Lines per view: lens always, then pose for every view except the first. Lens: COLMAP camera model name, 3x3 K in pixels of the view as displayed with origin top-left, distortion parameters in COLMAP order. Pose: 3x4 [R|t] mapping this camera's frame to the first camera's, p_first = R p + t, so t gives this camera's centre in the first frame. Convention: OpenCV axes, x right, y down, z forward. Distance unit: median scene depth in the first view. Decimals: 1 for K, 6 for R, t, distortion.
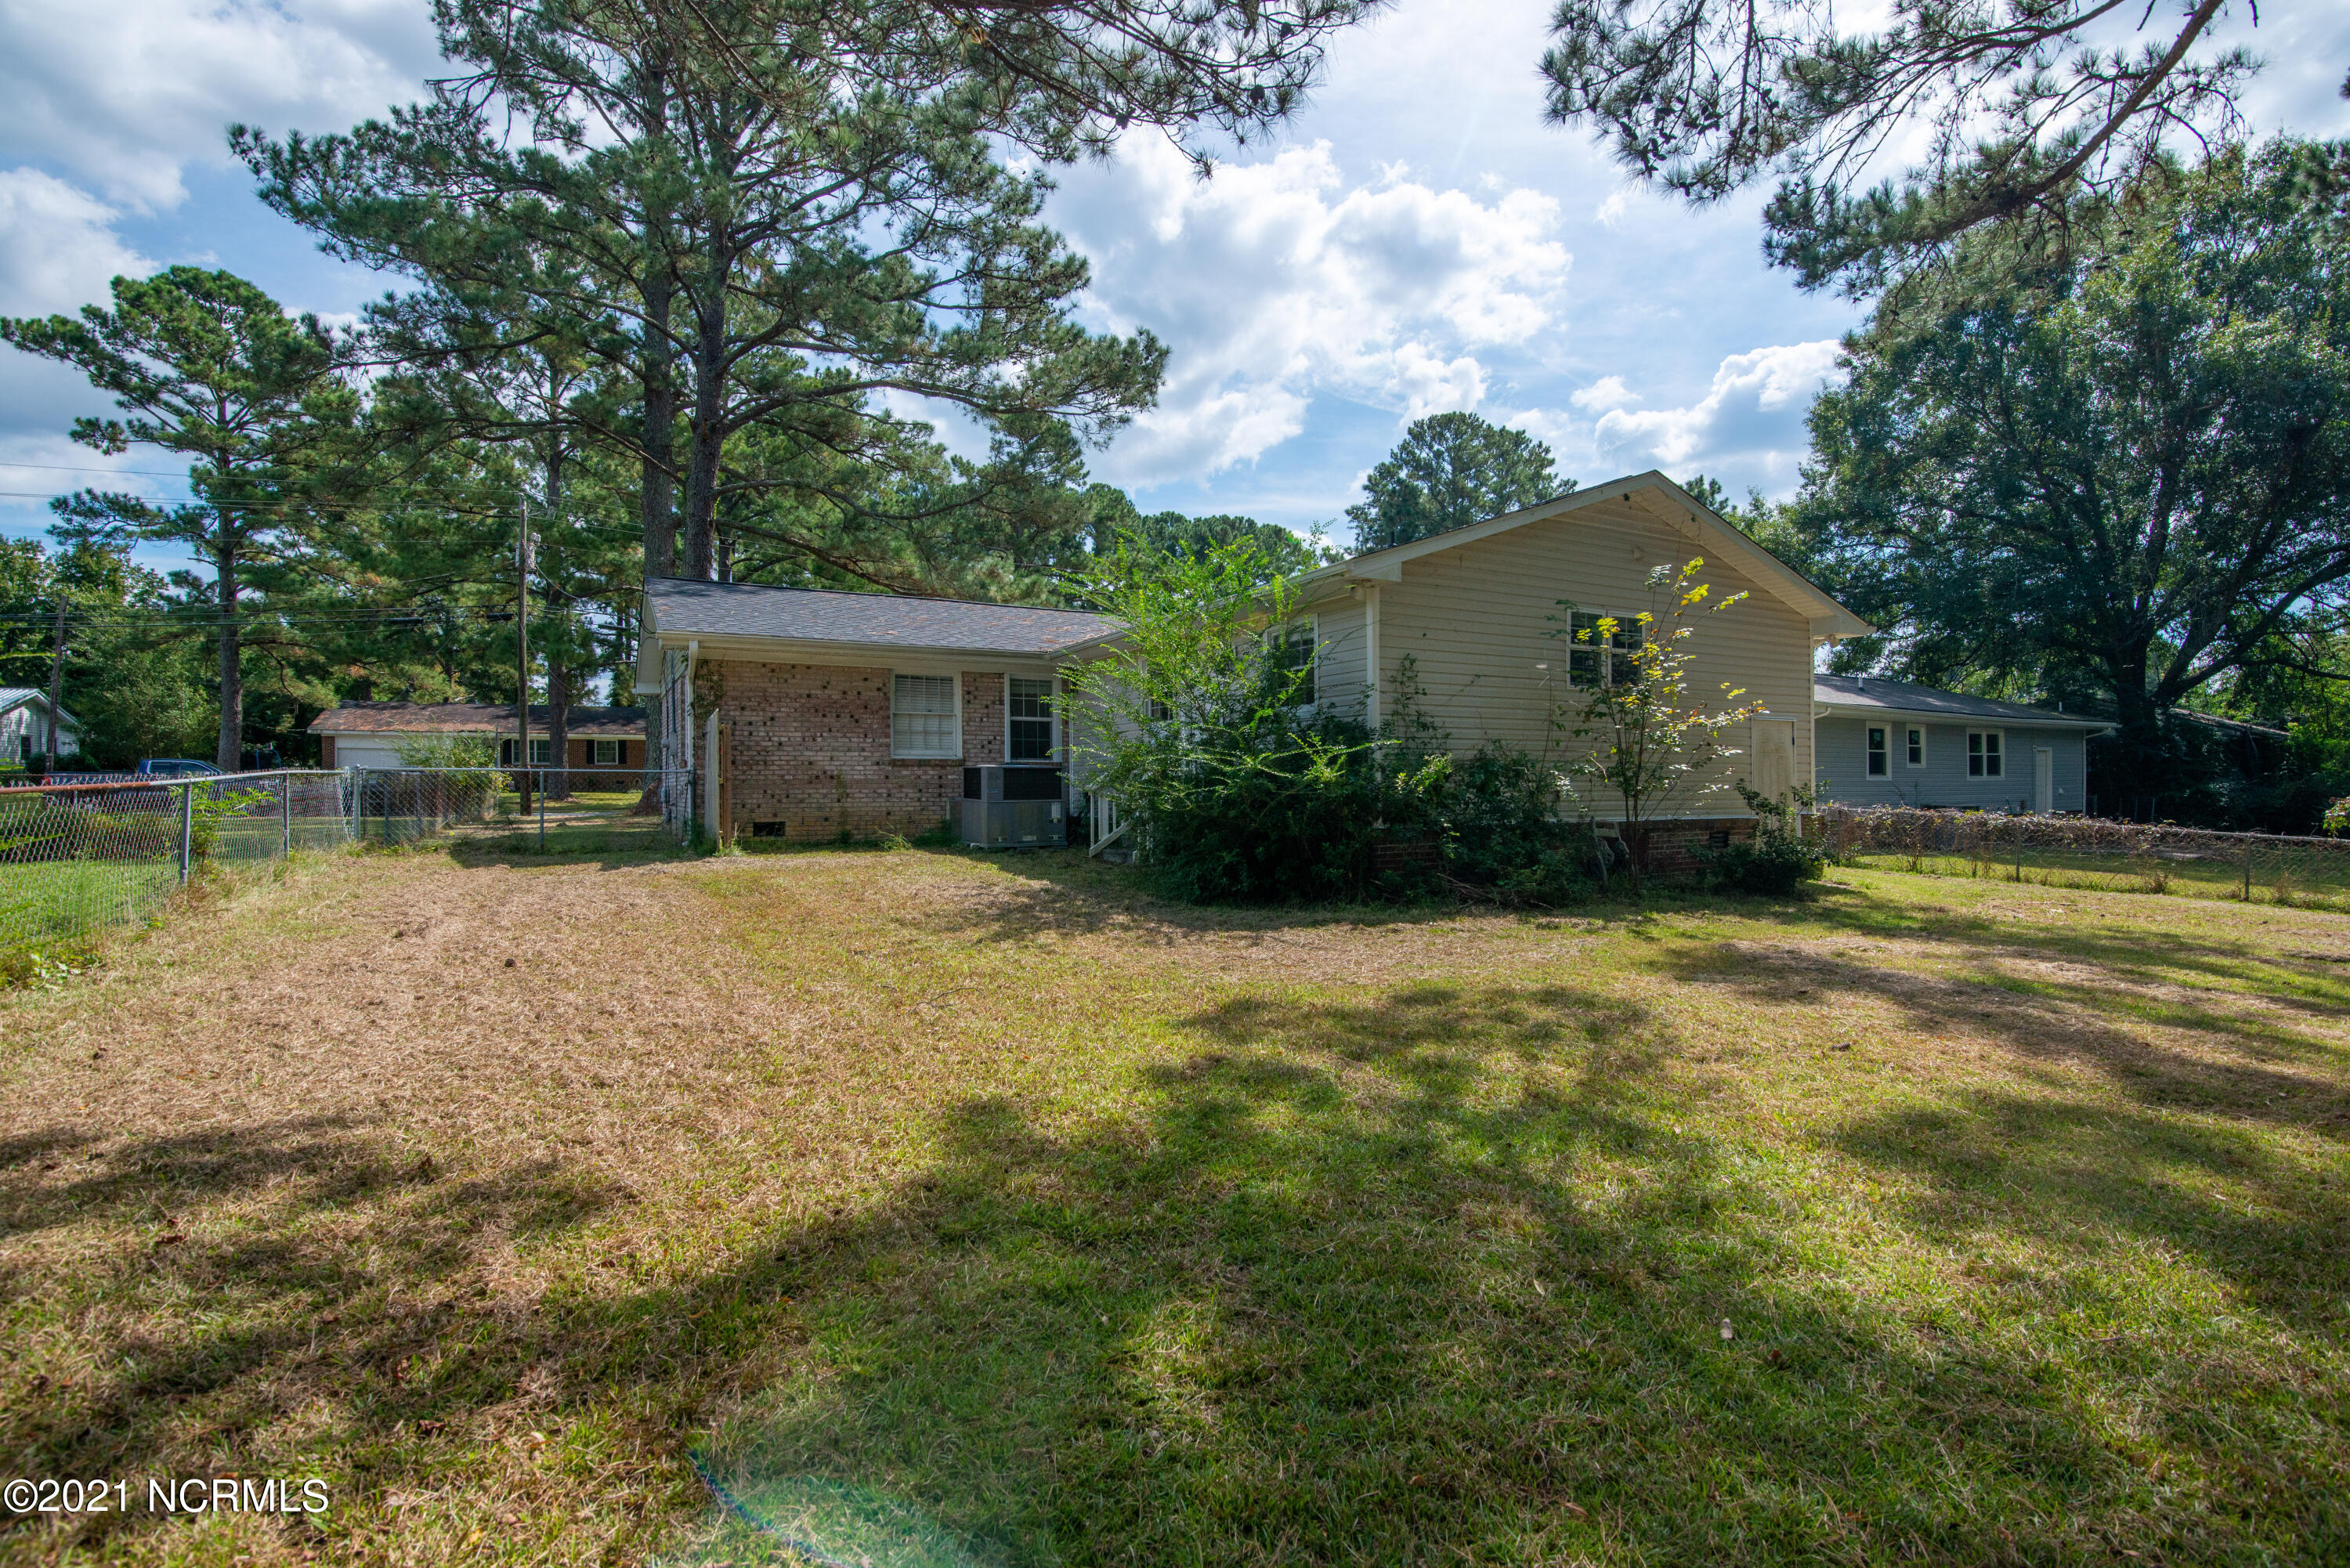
lens RADIAL K [[1064.1, 0, 1170.0], [0, 1064.1, 772.4], [0, 0, 1]] dist [-0.001425, -0.000009]
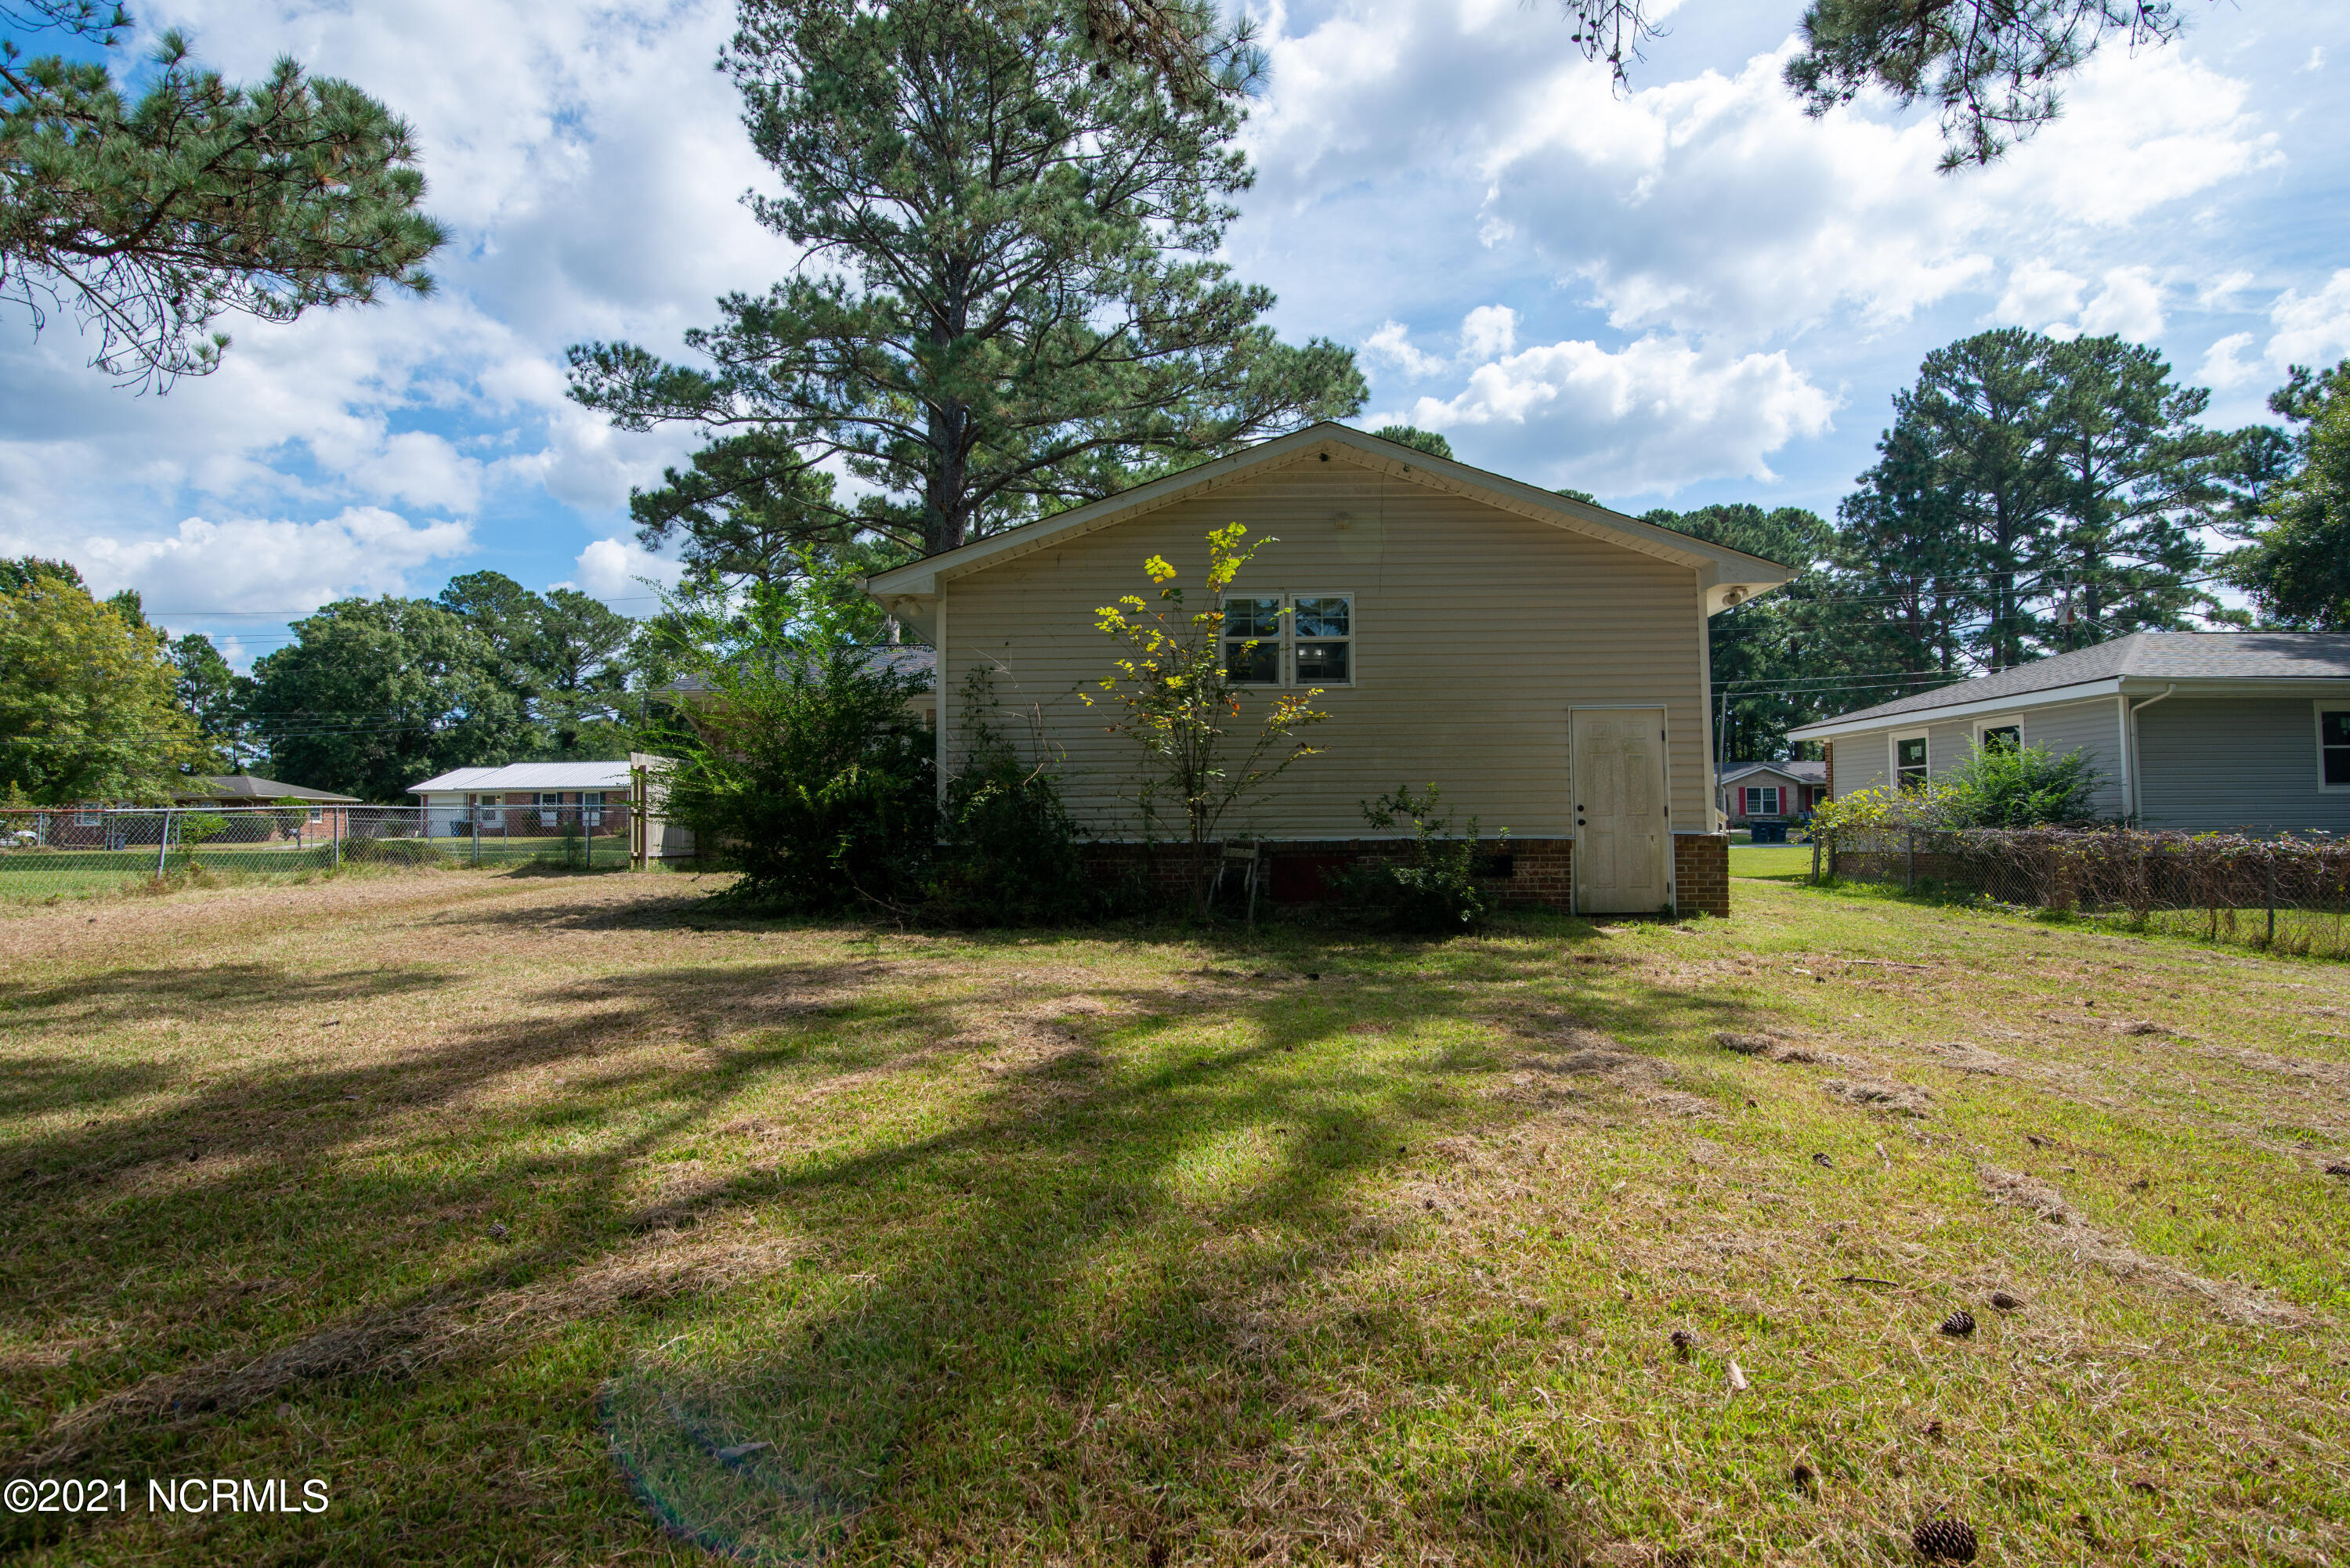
lens RADIAL K [[1064.1, 0, 1170.0], [0, 1064.1, 772.4], [0, 0, 1]] dist [-0.001425, -0.000009]
pose [[0.876406, -0.023111, -0.481018, 0.106918], [0.010041, 0.999508, -0.029729, 0.002175], [0.481468, 0.021225, 0.876207, 0.031000]]
